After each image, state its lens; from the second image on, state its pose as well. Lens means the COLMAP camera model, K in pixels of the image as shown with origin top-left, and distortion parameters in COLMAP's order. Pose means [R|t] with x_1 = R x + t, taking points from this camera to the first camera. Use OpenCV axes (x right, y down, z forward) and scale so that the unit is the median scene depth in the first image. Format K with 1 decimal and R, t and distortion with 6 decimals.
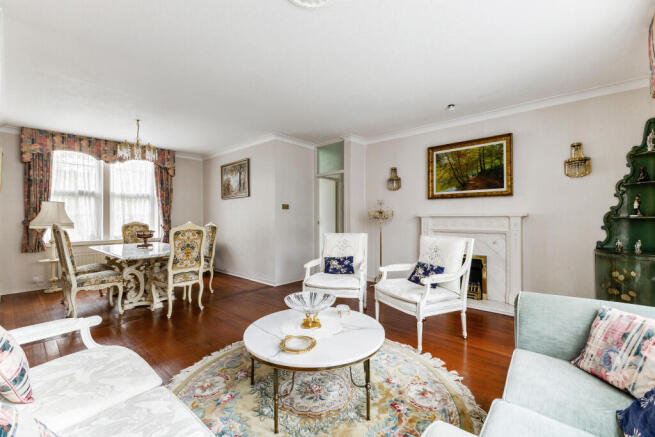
lens RADIAL K [[275.0, 0, 327.5], [0, 275.0, 218.5], [0, 0, 1]] dist [-0.001683, -0.000169]
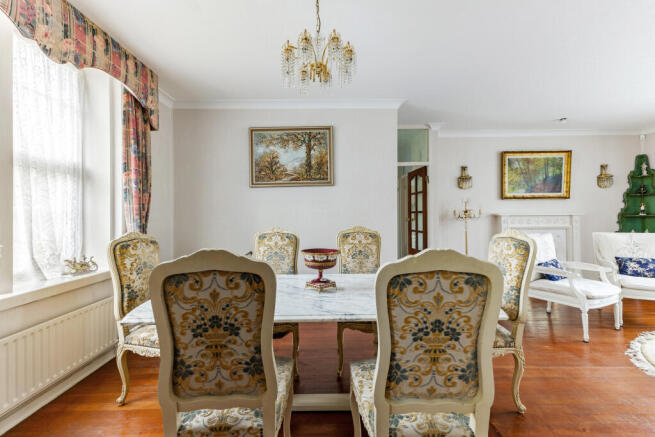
lens RADIAL K [[286.2, 0, 325.7], [0, 286.2, 211.4], [0, 0, 1]] dist [-0.000170, -0.000456]
pose [[0.757937, 0.005237, 0.652307, -0.953359], [0.008886, 0.999792, -0.018352, -0.008943], [-0.652267, 0.019707, 0.757733, 0.654021]]
